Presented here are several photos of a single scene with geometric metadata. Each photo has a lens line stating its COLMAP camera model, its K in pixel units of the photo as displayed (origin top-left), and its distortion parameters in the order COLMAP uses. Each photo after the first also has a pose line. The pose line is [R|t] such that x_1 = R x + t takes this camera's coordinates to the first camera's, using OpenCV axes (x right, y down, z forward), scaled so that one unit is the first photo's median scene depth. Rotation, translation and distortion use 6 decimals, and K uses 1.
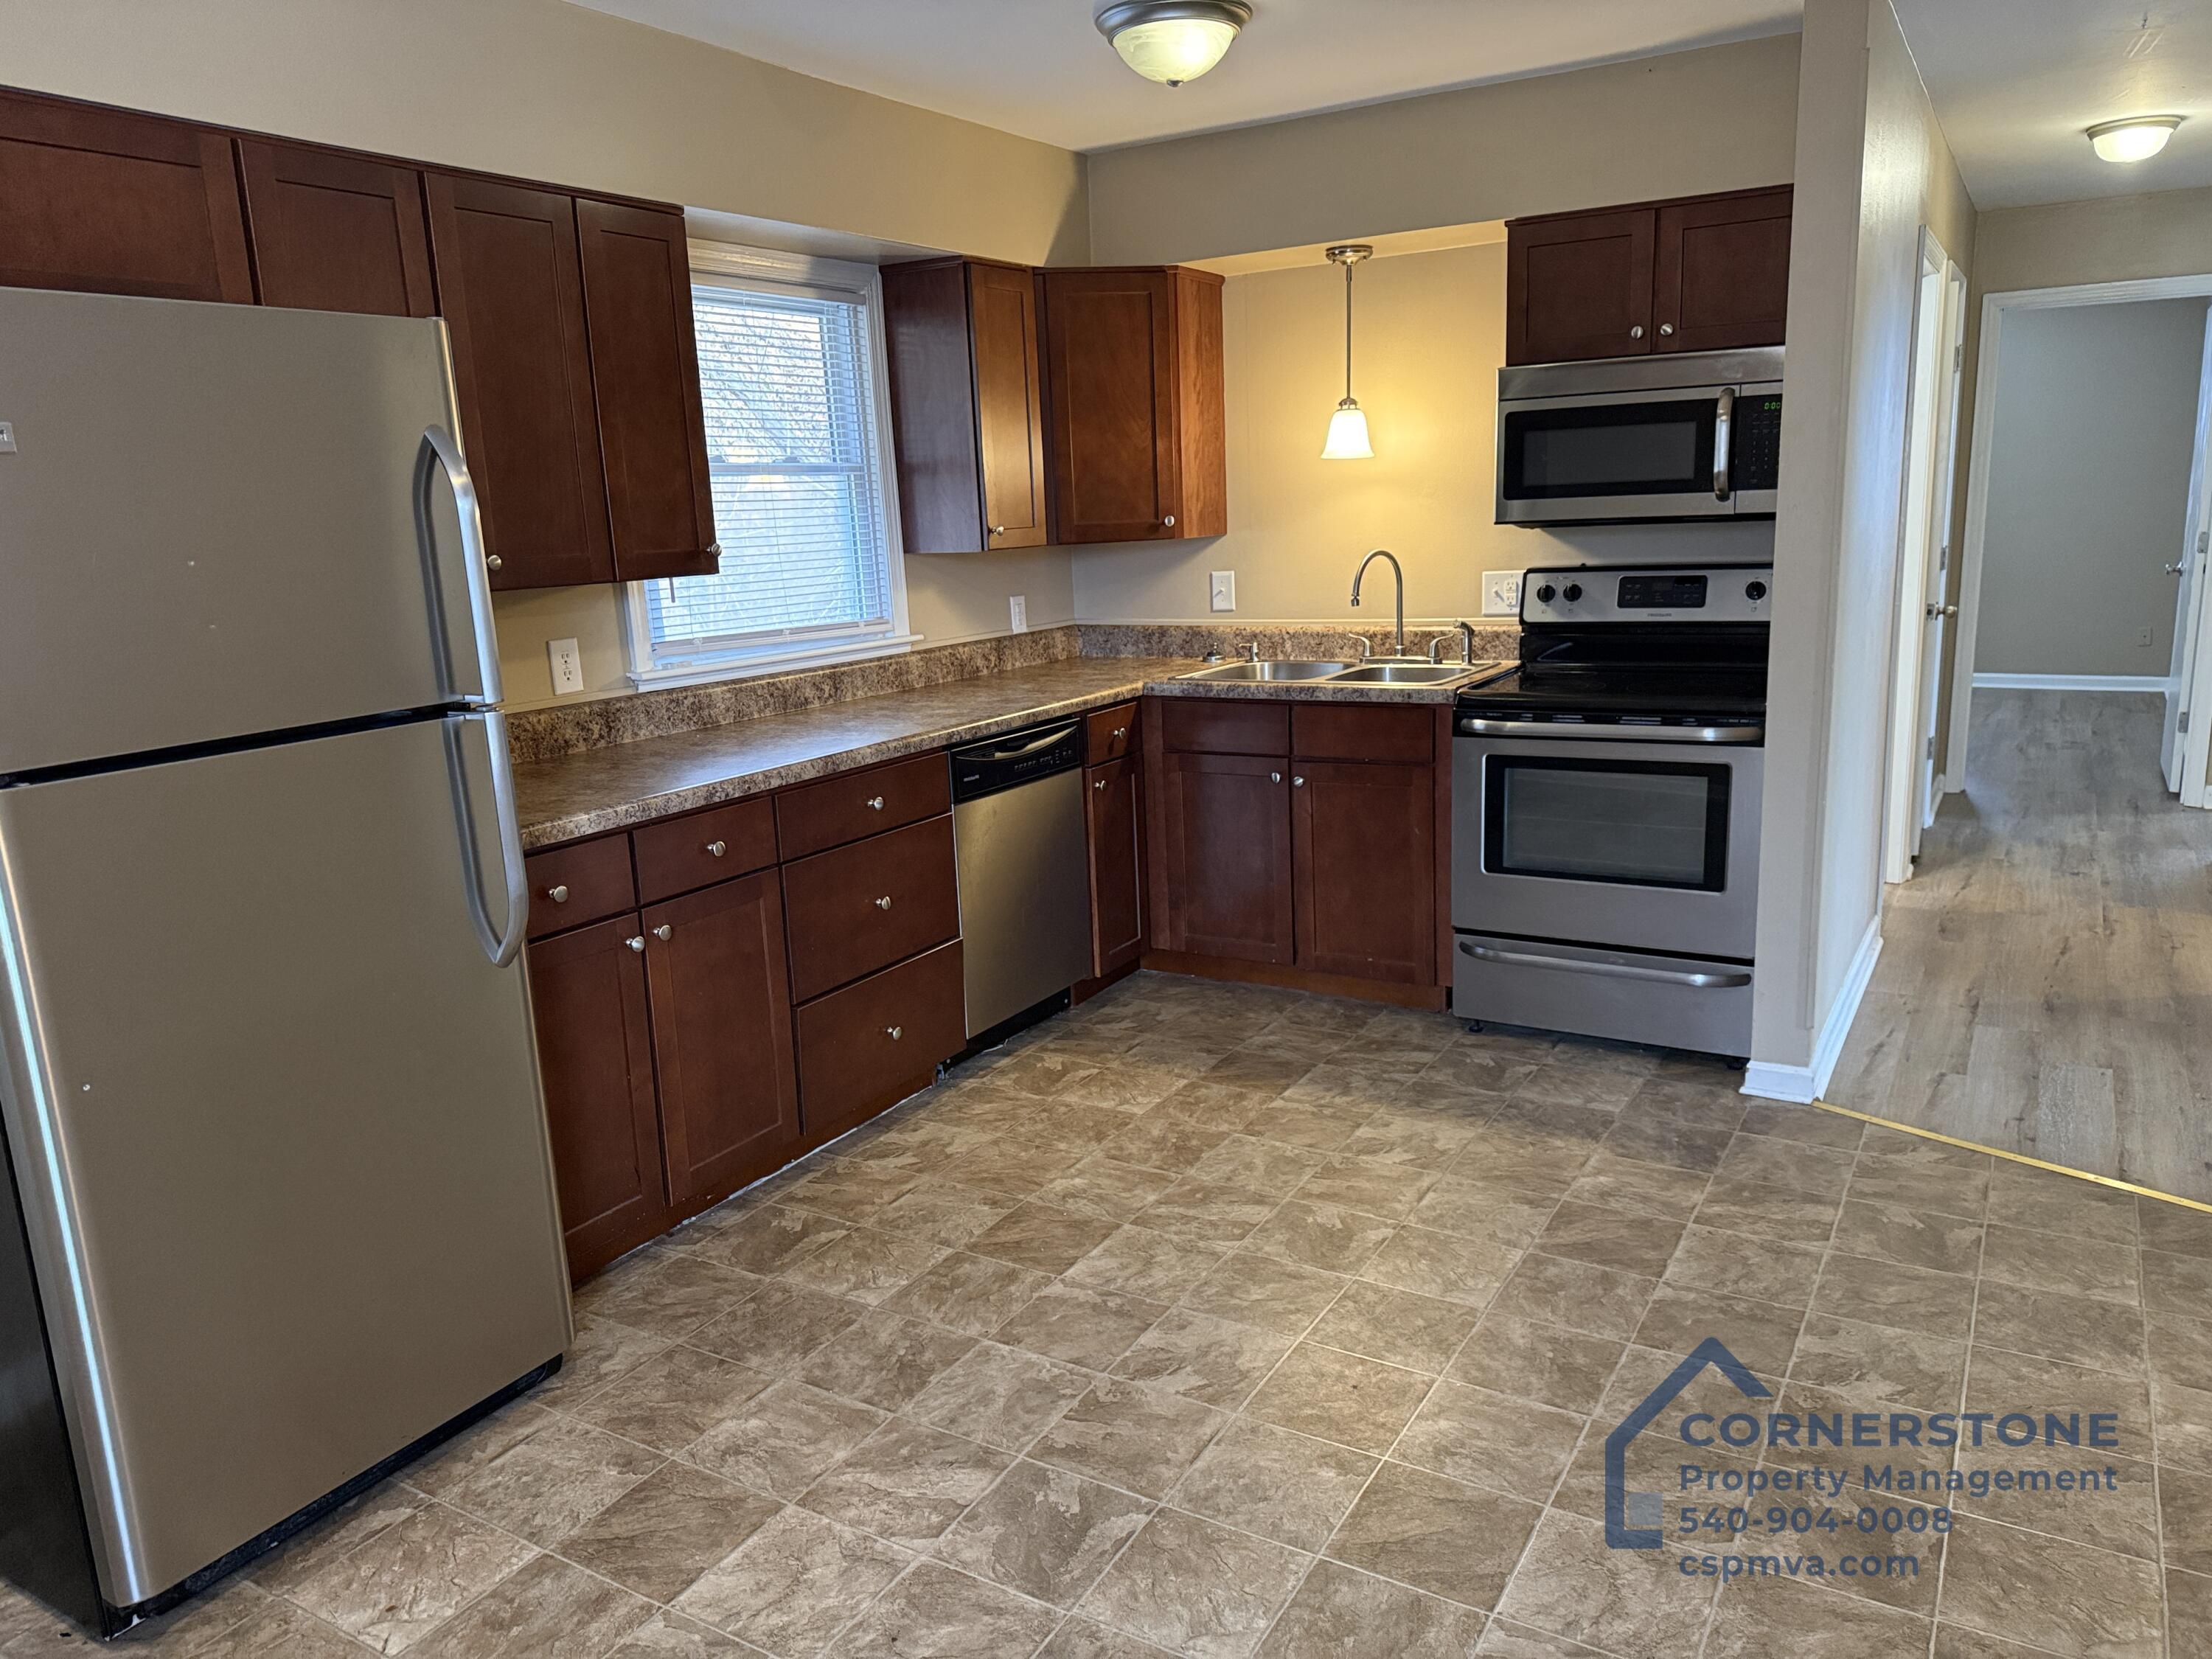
lens RADIAL K [[1550.4, 0, 1104.5], [0, 1550.4, 816.5], [0, 0, 1]] dist [-0.007462, -0.004660]
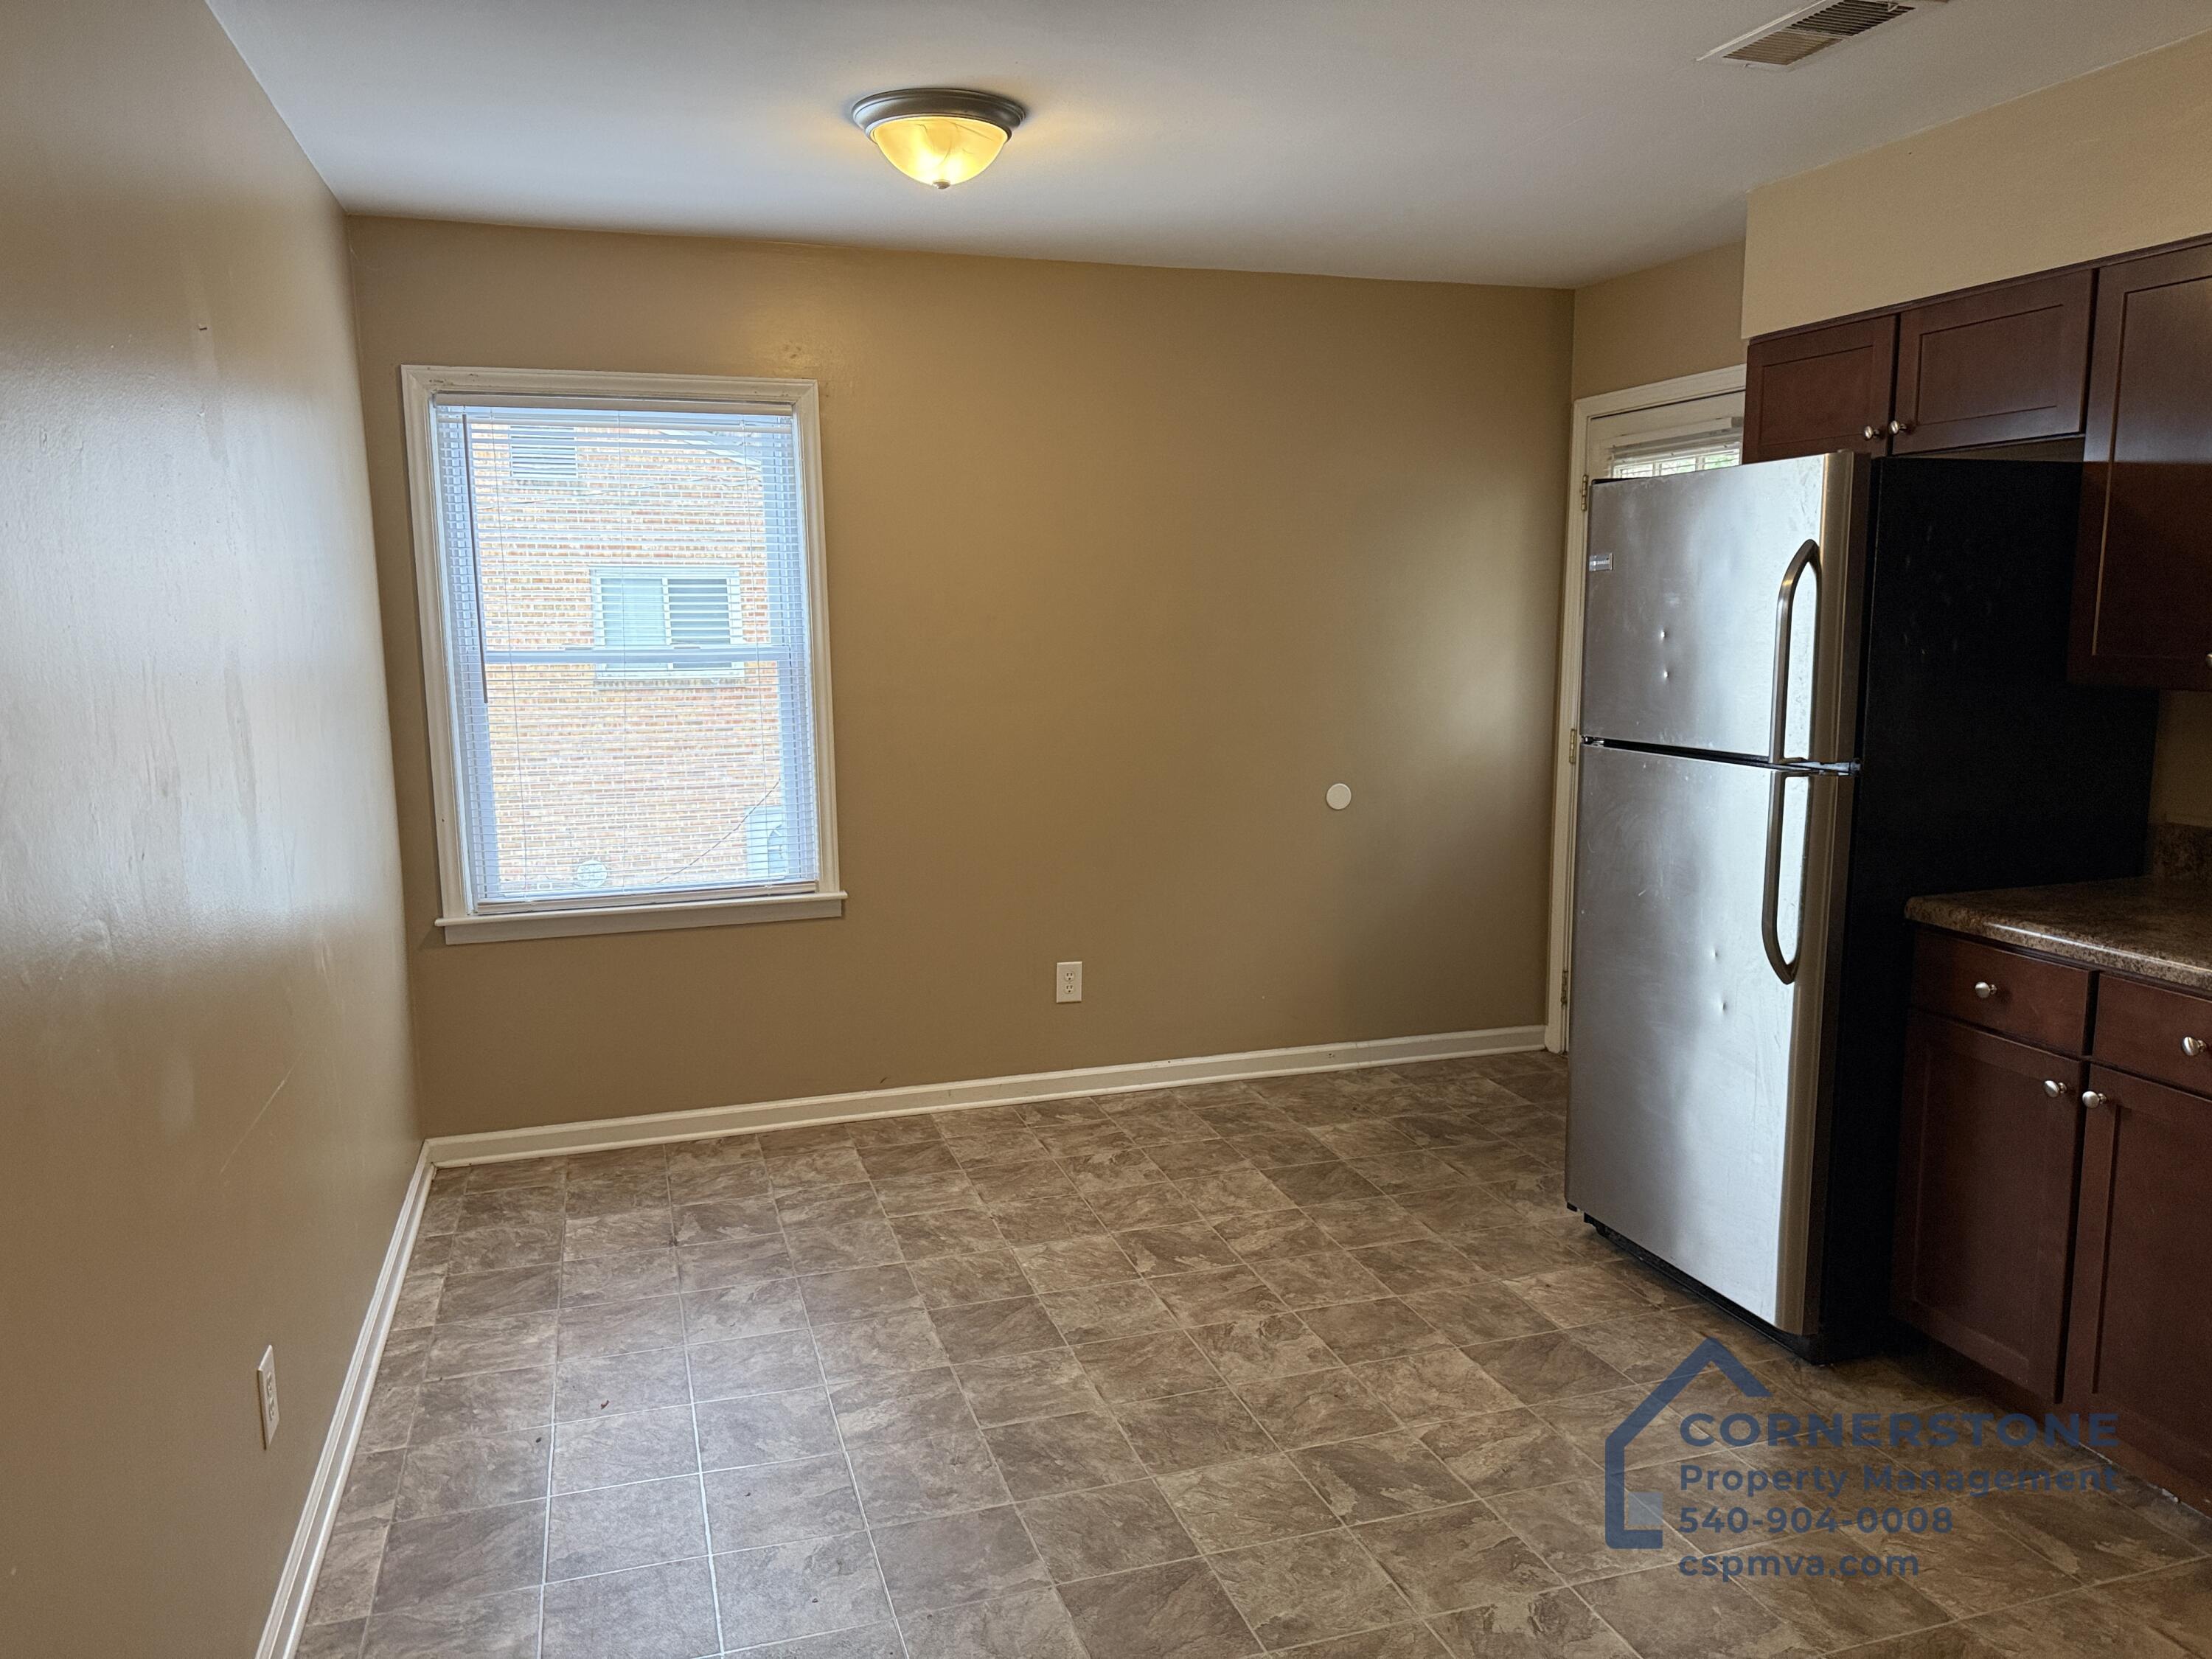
lens RADIAL K [[1550.4, 0, 1107.7], [0, 1550.4, 843.1], [0, 0, 1]] dist [-0.007462, -0.004660]
pose [[-0.665508, 0.152825, -0.730578, 0.938764], [-0.112121, 0.947238, 0.300281, -0.349039], [0.737922, 0.281752, -0.613259, 1.511949]]
